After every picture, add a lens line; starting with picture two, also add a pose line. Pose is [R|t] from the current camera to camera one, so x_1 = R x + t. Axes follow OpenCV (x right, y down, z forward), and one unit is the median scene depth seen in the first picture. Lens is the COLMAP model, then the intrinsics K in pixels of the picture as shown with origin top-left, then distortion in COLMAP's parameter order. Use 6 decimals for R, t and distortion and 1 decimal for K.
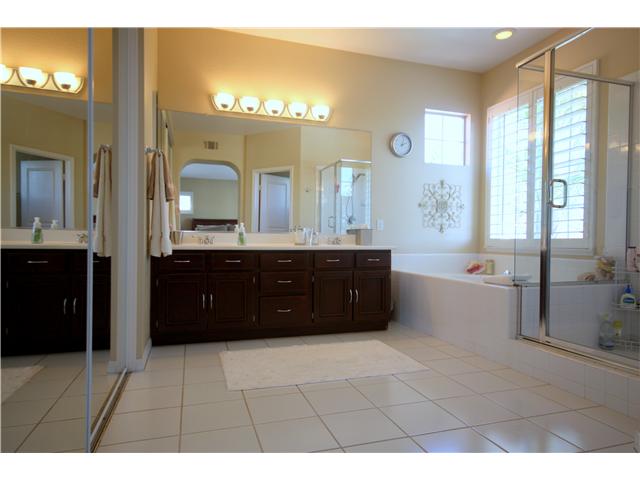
lens RADIAL K [[385.9, 0, 310.7], [0, 385.9, 237.9], [0, 0, 1]] dist [0.003152, 0.000250]
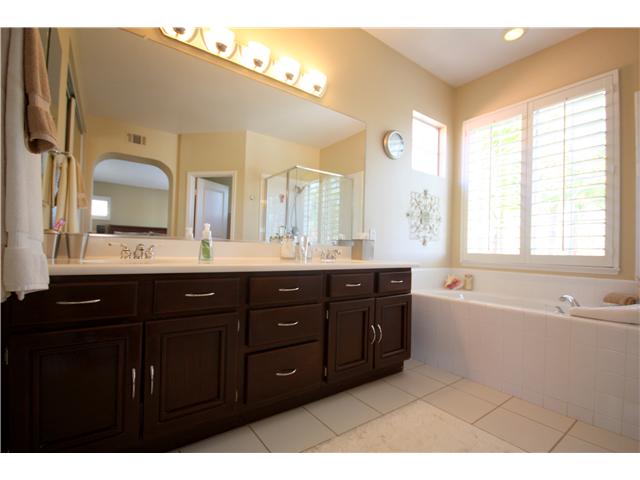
lens RADIAL K [[290.9, 0, 319.6], [0, 290.9, 243.6], [0, 0, 1]] dist [-0.003611, -0.000509]
pose [[0.945028, 0.023070, 0.326174, -0.130311], [-0.018904, 0.999694, -0.015936, -0.002947], [-0.326442, 0.008894, 0.945175, 0.422922]]
